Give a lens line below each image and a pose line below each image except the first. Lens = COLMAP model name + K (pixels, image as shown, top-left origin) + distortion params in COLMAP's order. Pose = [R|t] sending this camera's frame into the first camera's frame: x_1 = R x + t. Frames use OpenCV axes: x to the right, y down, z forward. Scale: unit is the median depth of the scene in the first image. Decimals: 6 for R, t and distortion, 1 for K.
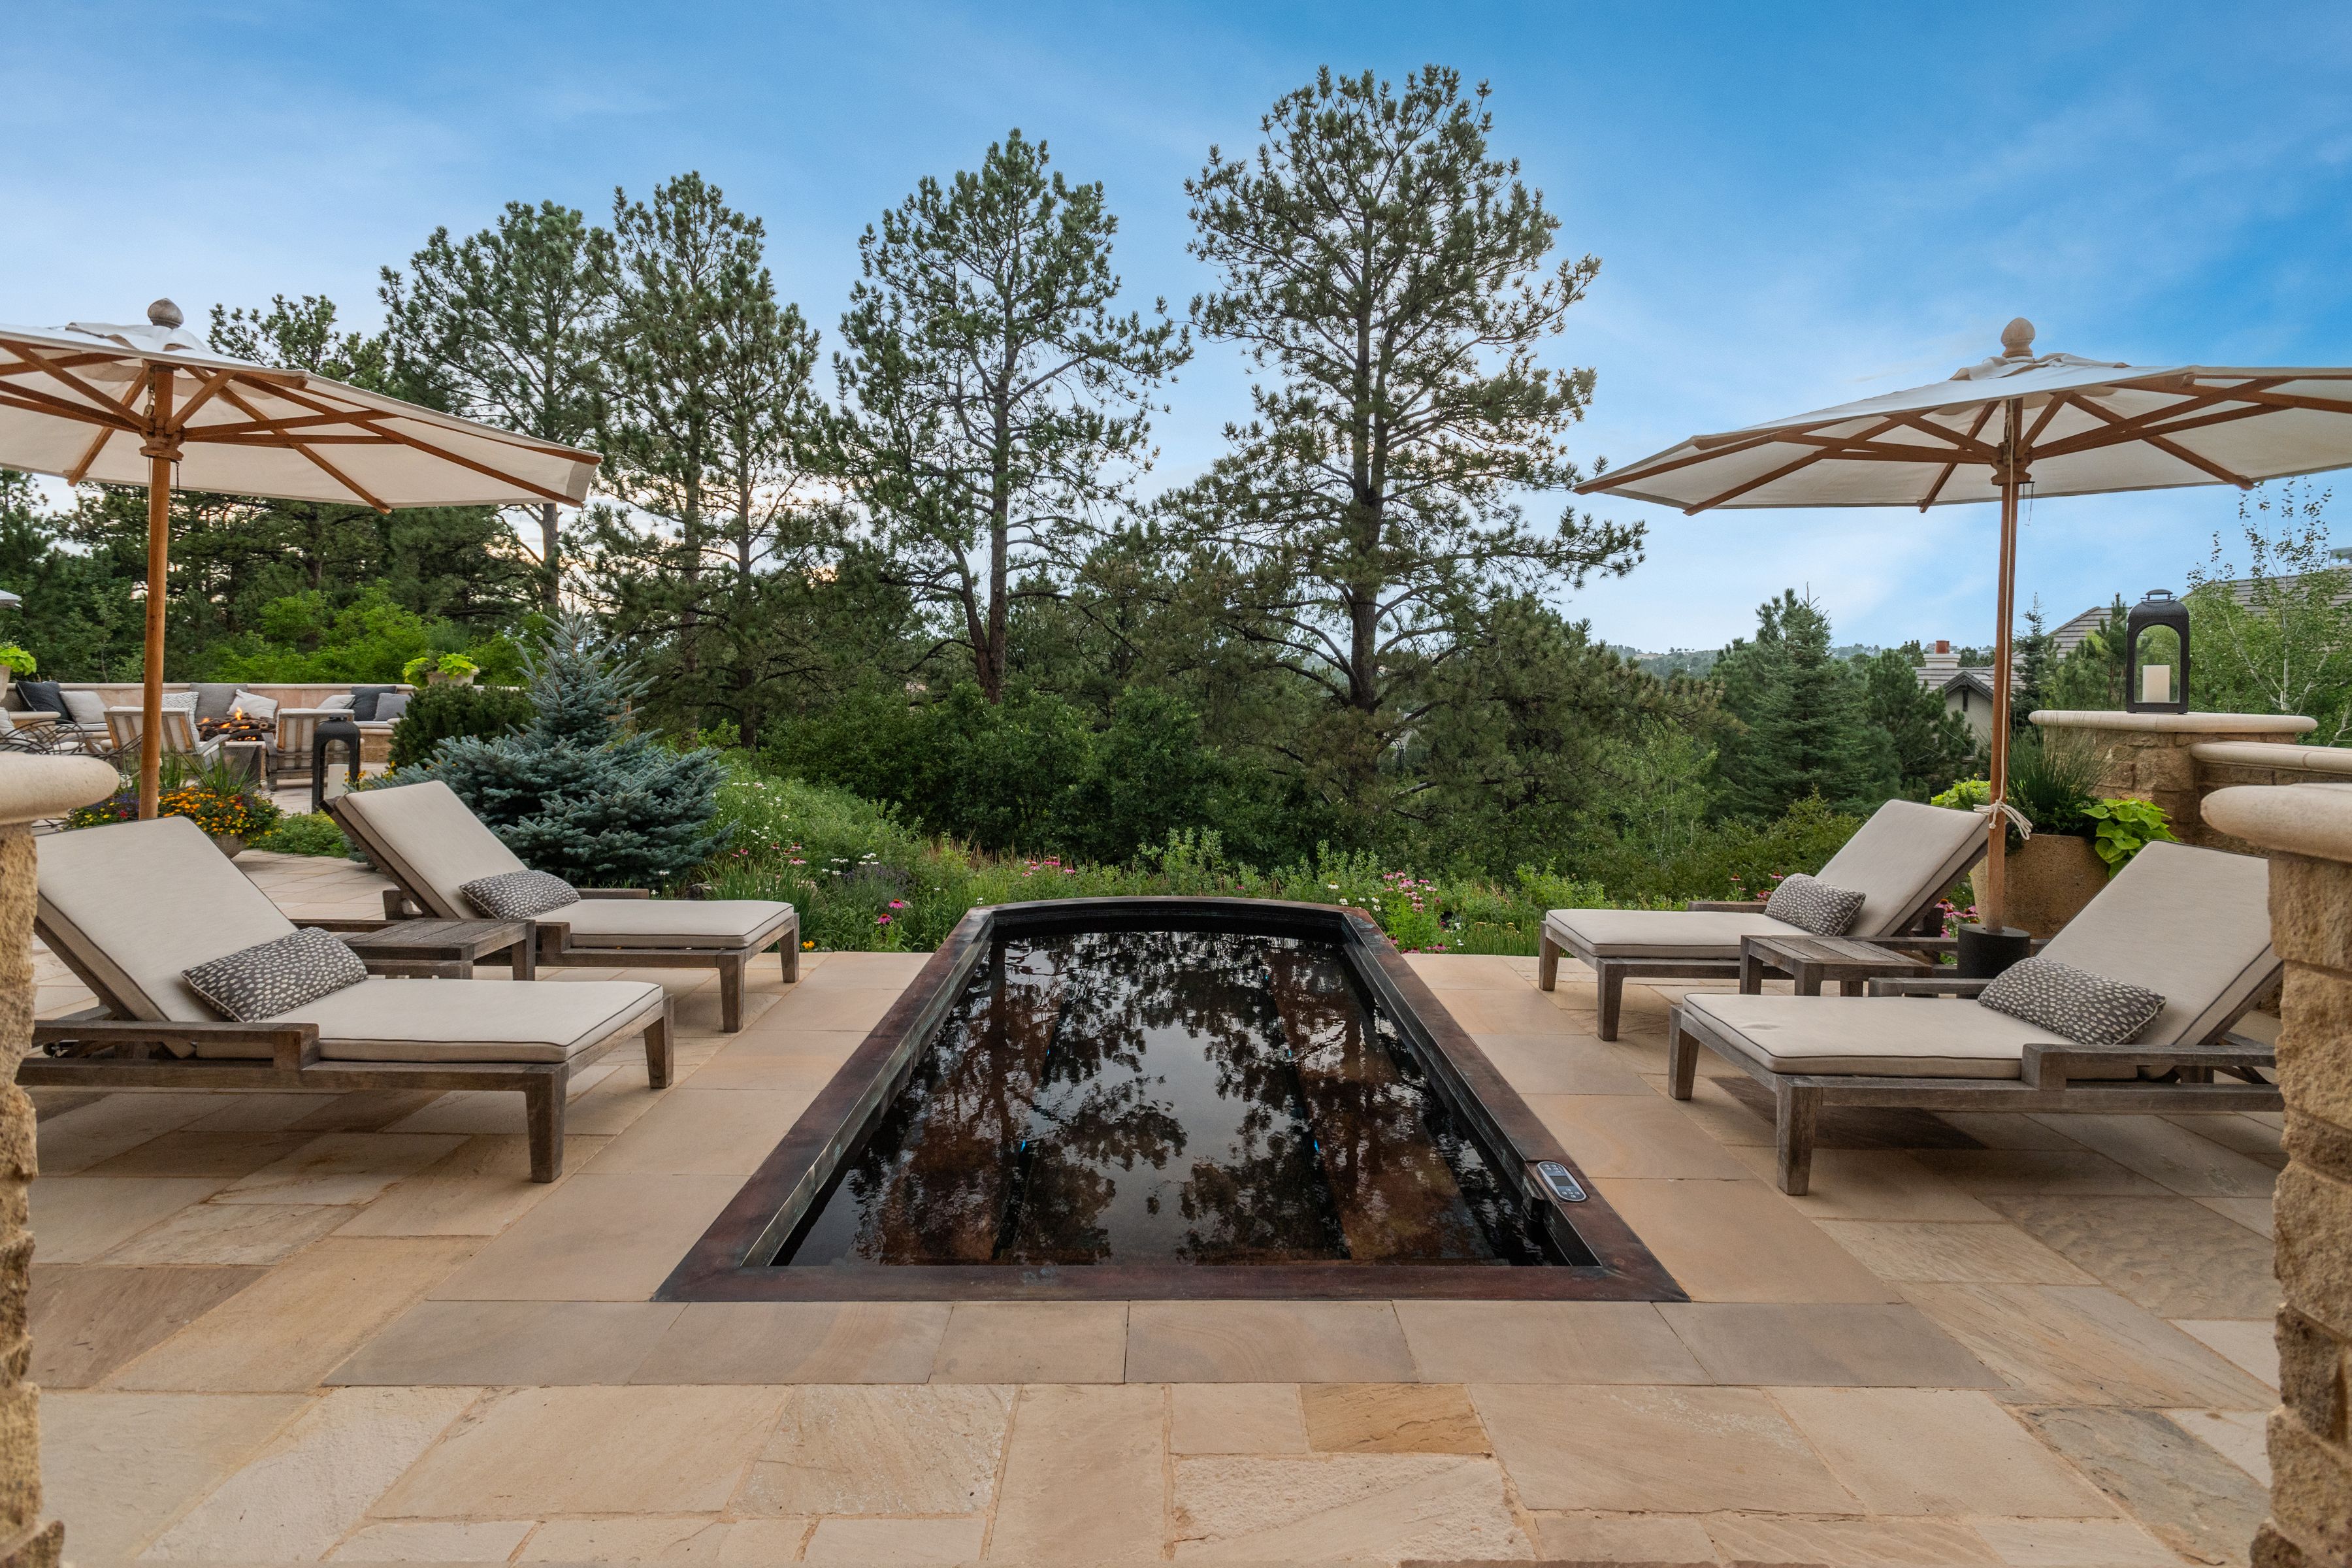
lens RADIAL K [[1123.0, 0, 1177.1], [0, 1123.0, 708.1], [0, 0, 1]] dist [0.000676, 0.016585]
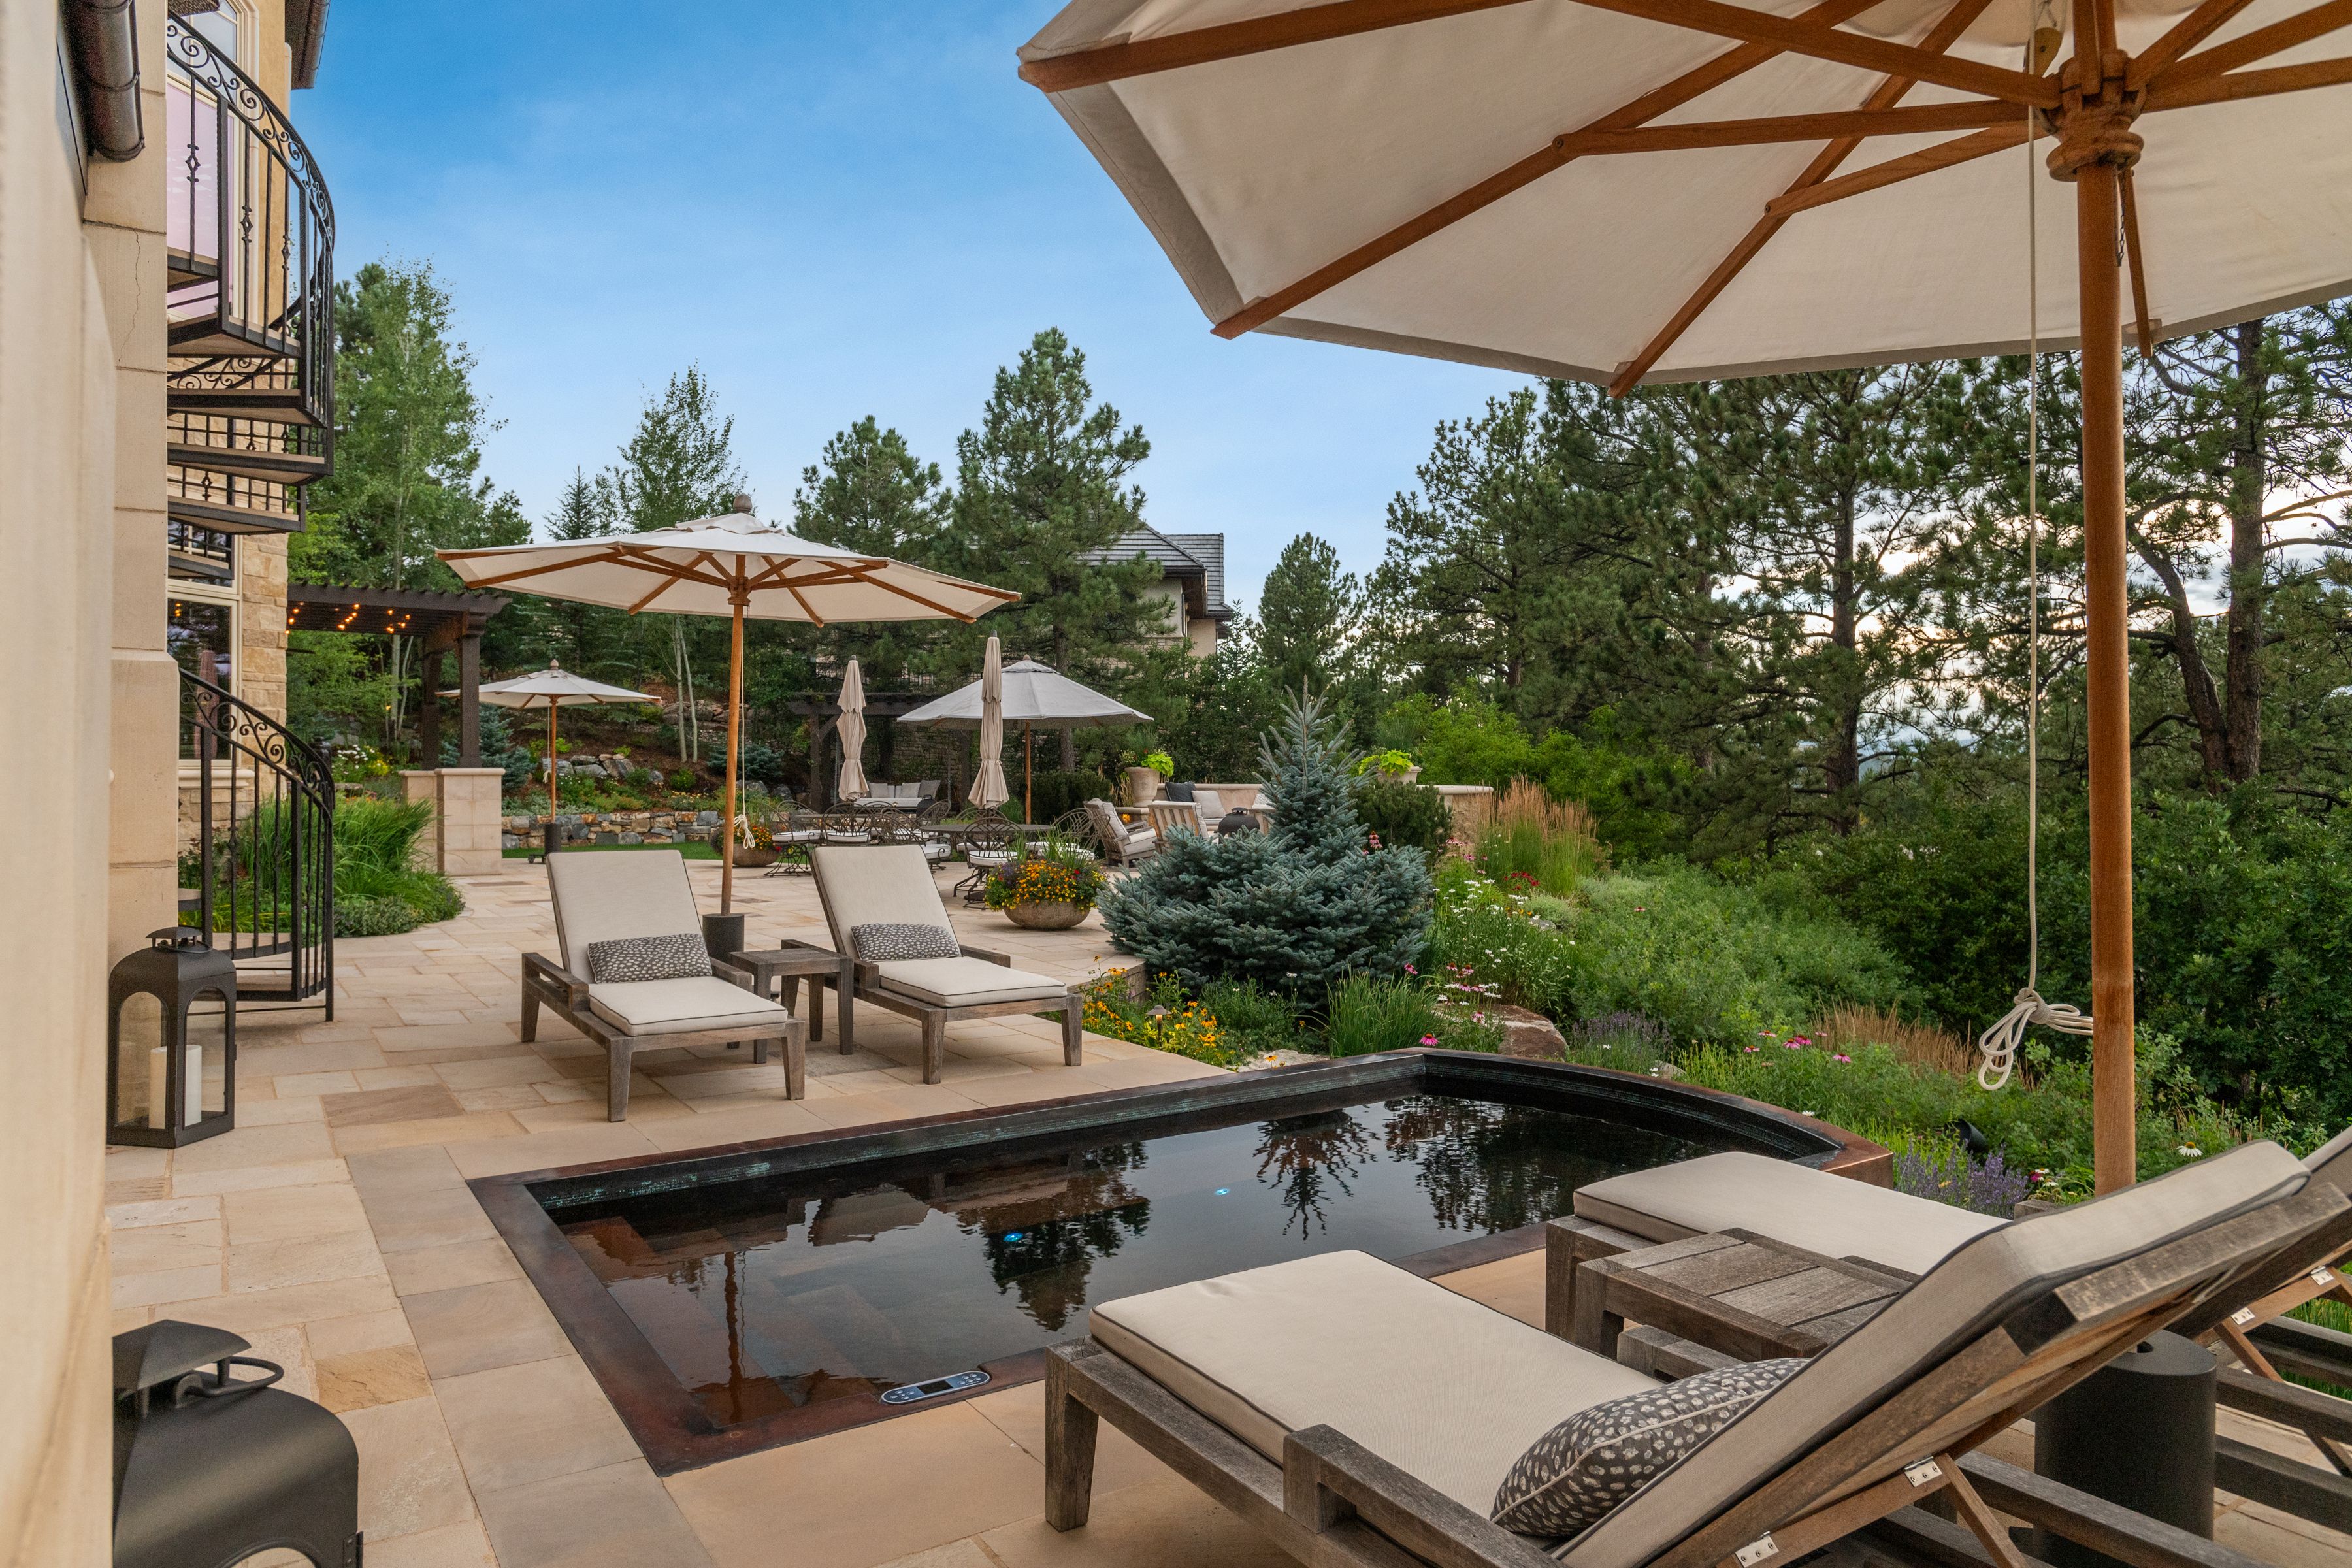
lens RADIAL K [[1477.2, 0, 1148.7], [0, 1477.2, 779.7], [0, 0, 1]] dist [-0.002638, -0.000243]
pose [[0.547596, -0.003424, -0.836736, 0.143496], [-0.023870, 0.999521, -0.019712, 0.003179], [0.836402, 0.030767, 0.547252, 0.062272]]
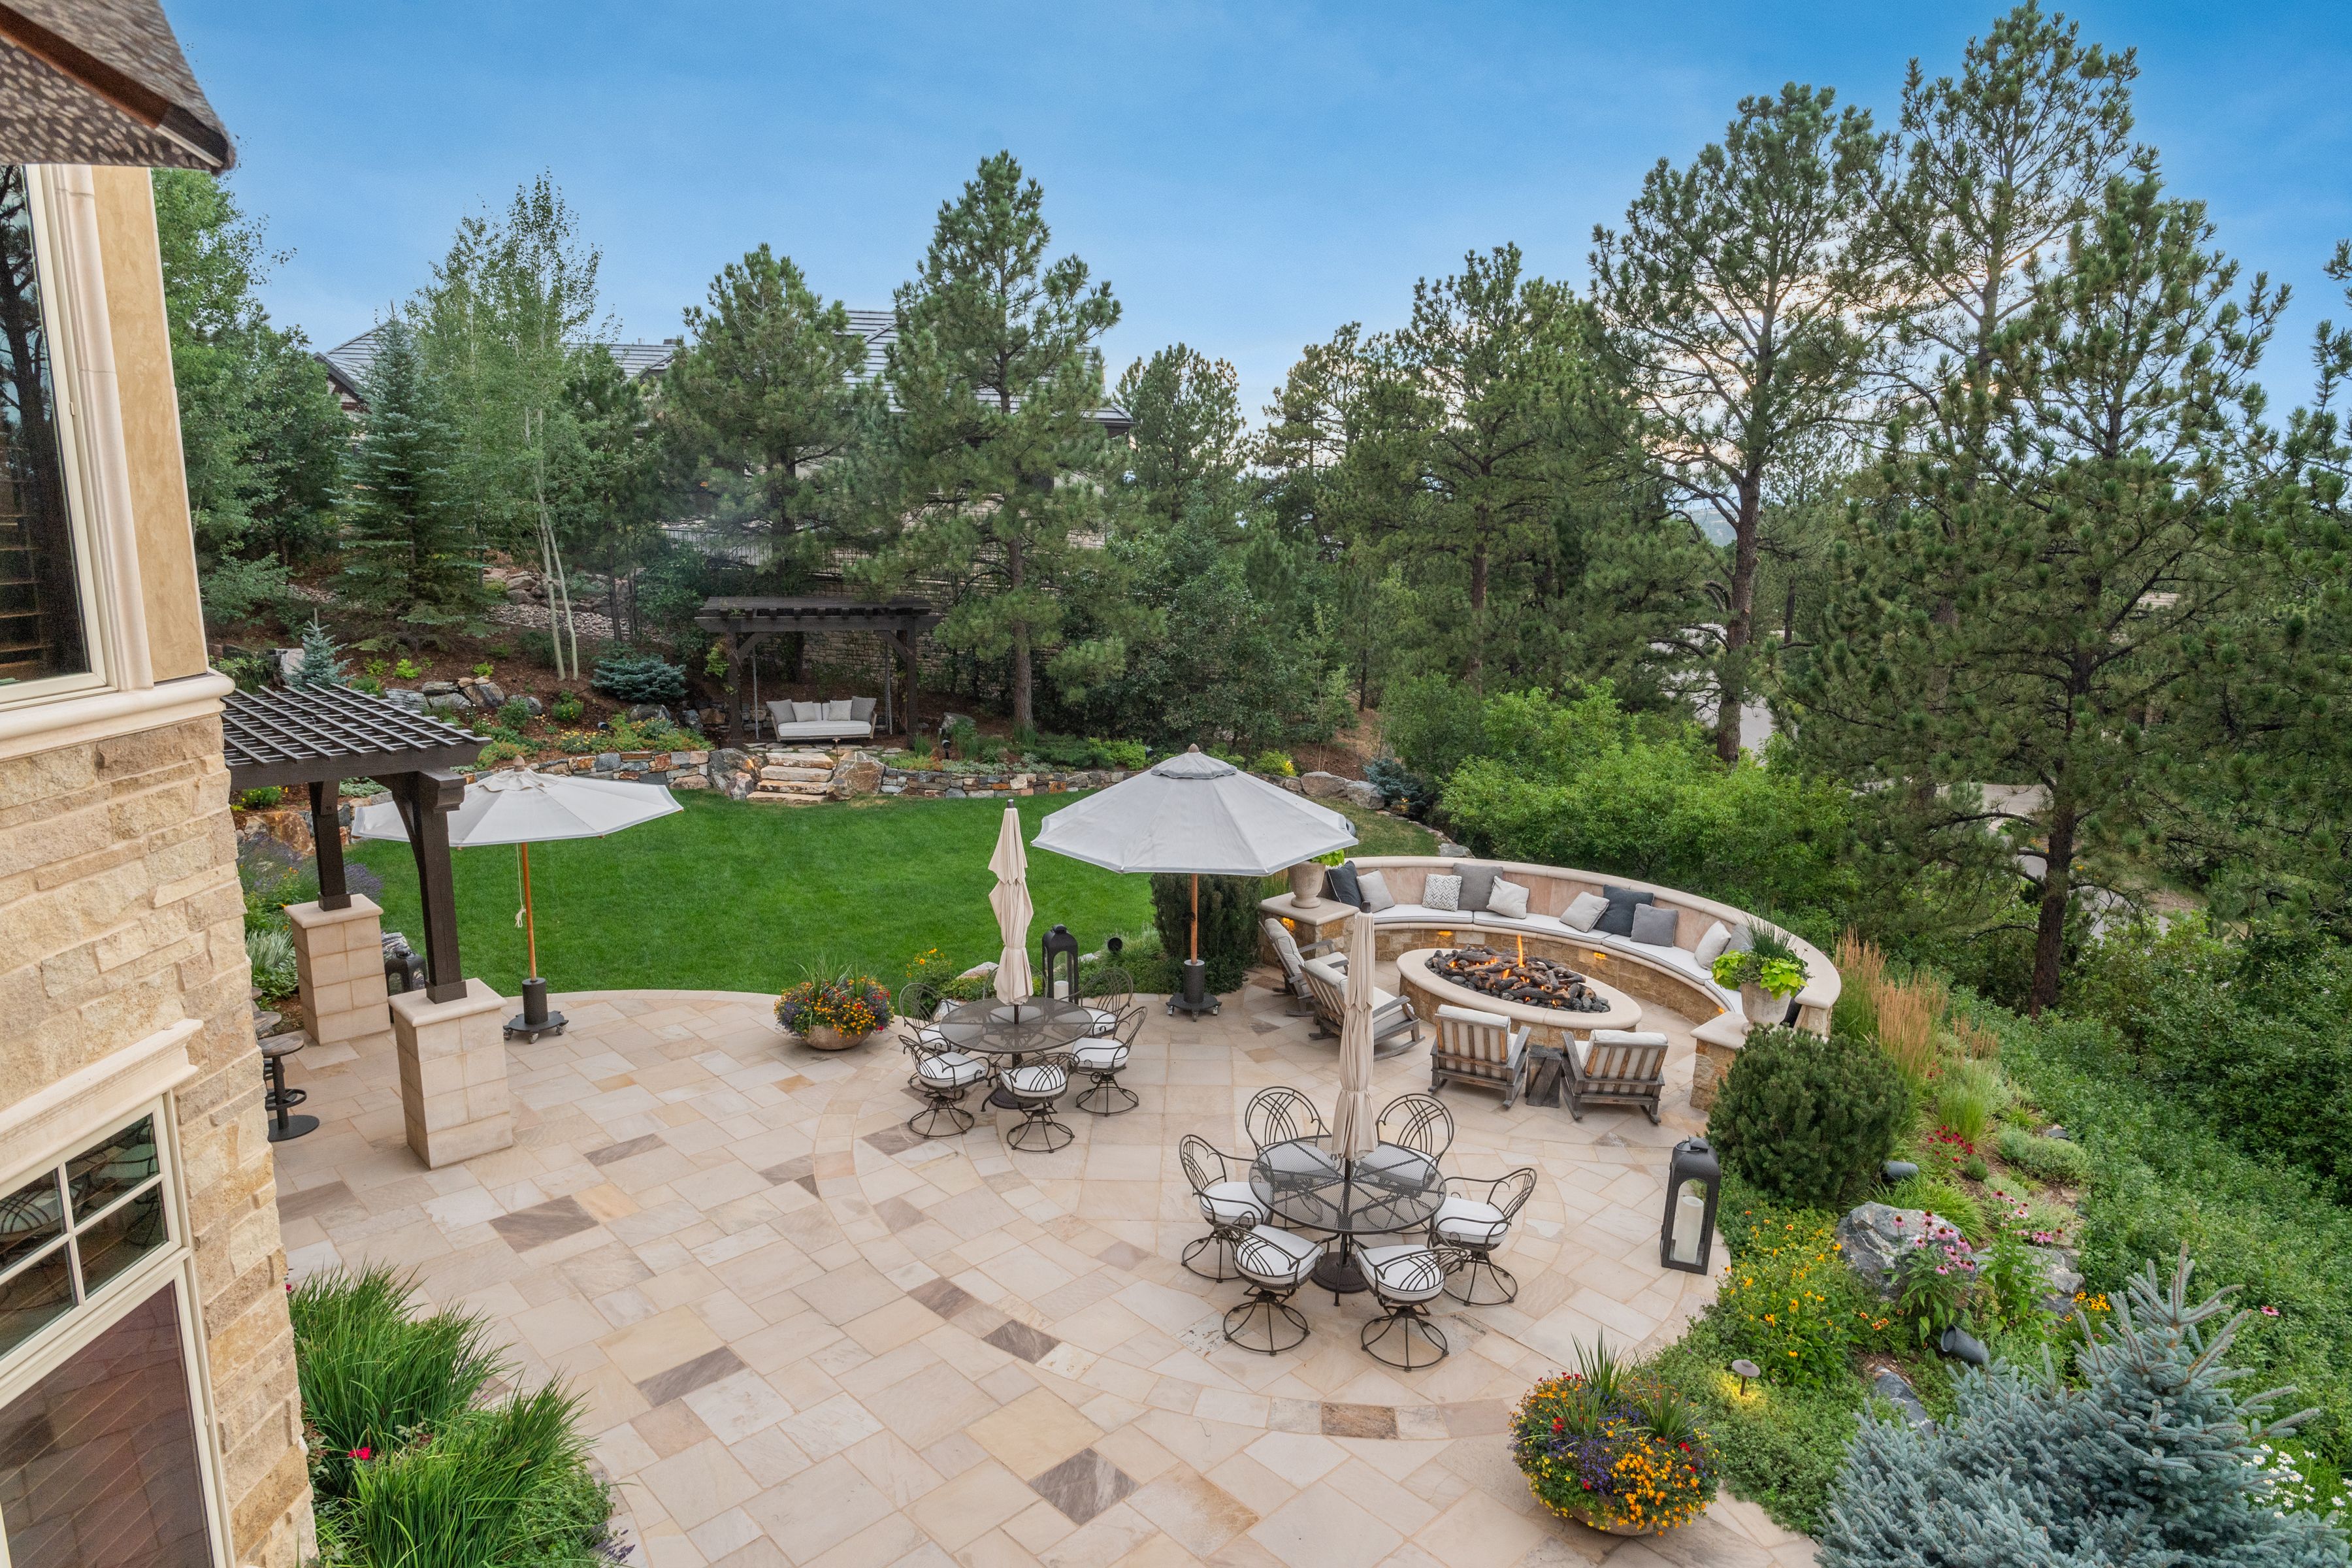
lens RADIAL K [[1388.4, 0, 1176.0], [0, 1388.4, 784.0], [0, 0, 1]] dist [-0.004382, -0.003195]
pose [[0.691174, 0.140530, -0.708894, -0.137294], [-0.032662, 0.985984, 0.163614, -0.140828], [0.721950, -0.089932, 0.686076, 0.050263]]
